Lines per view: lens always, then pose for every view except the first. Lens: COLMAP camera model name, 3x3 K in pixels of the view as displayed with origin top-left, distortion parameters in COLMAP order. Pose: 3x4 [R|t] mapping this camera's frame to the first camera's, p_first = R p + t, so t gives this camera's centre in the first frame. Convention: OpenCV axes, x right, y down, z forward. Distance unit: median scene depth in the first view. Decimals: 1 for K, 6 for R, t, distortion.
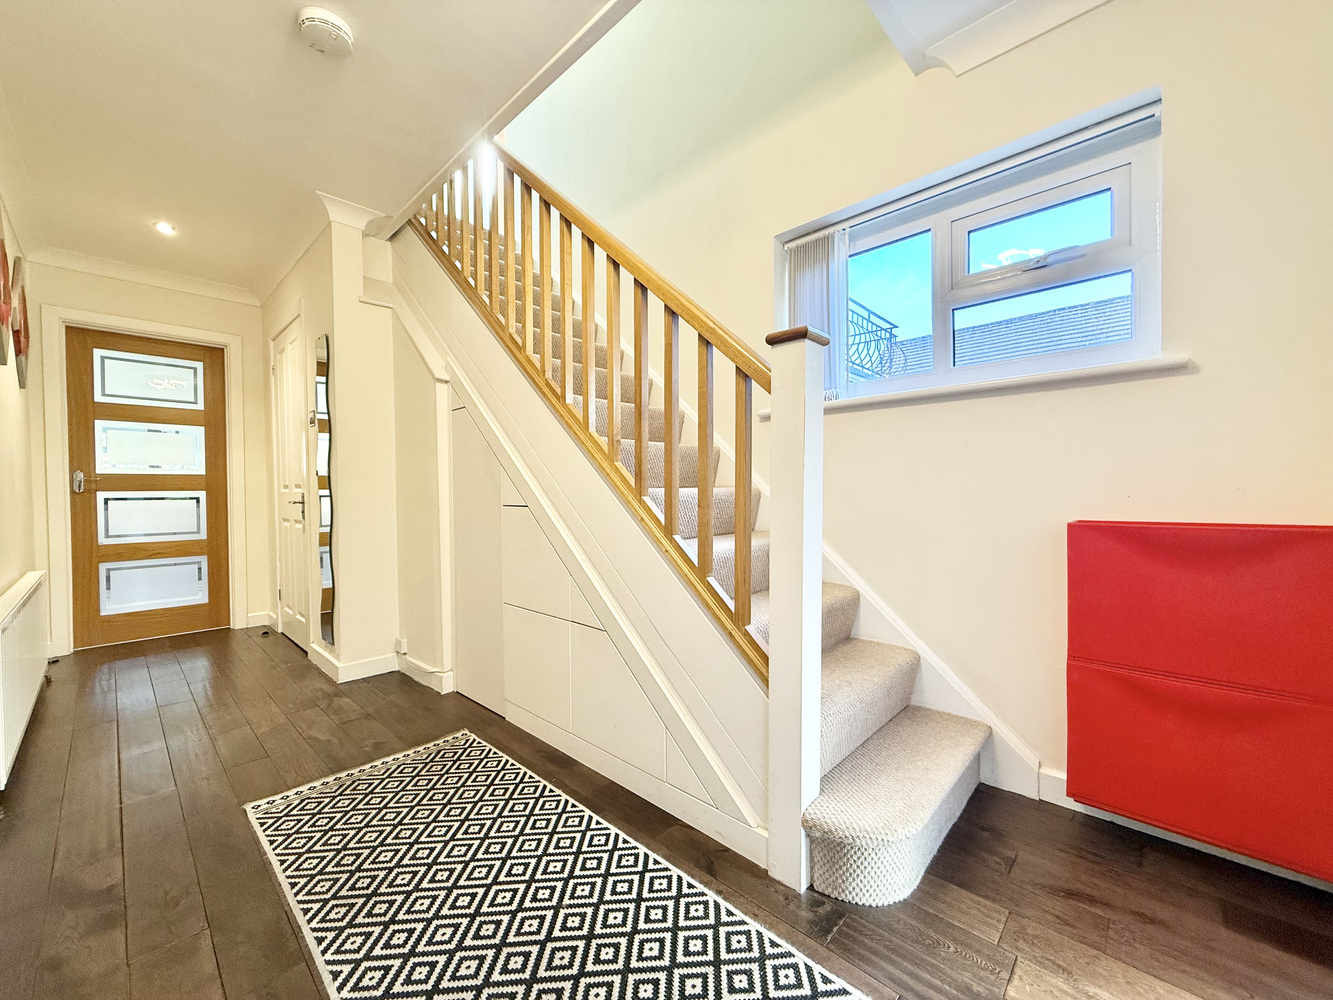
lens RADIAL K [[529.0, 0, 666.9], [0, 529.0, 488.9], [0, 0, 1]] dist [-0.000731, -0.000271]
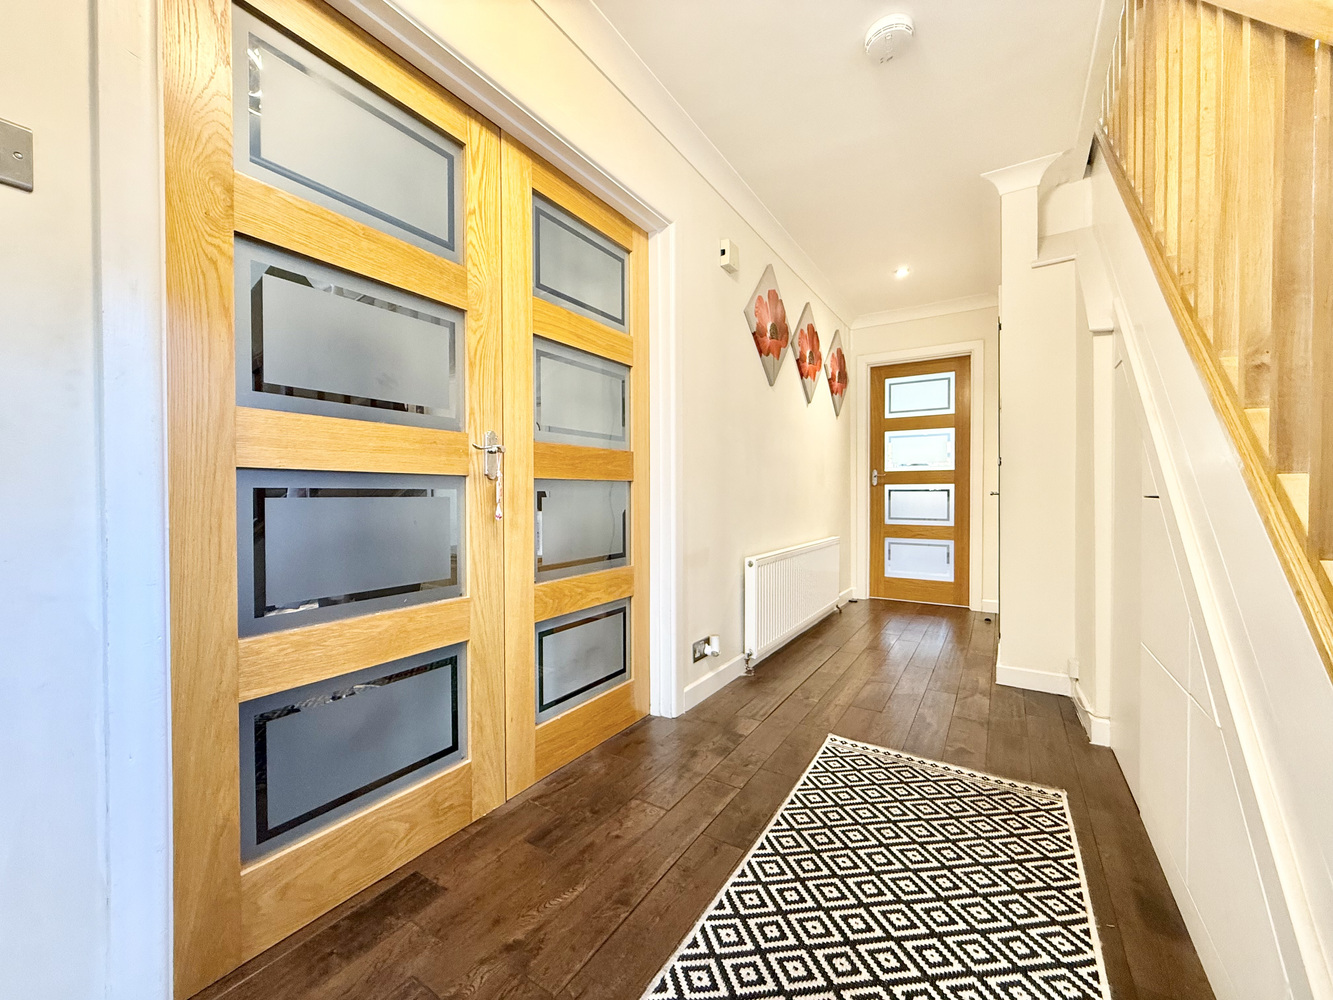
lens RADIAL K [[529.7, 0, 661.8], [0, 529.7, 498.7], [0, 0, 1]] dist [-0.000723, -0.000104]
pose [[0.183546, 0.020046, -0.982807, 0.263123], [0.005609, 0.999754, 0.021439, 0.014548], [0.982995, -0.009447, 0.183388, 0.305498]]
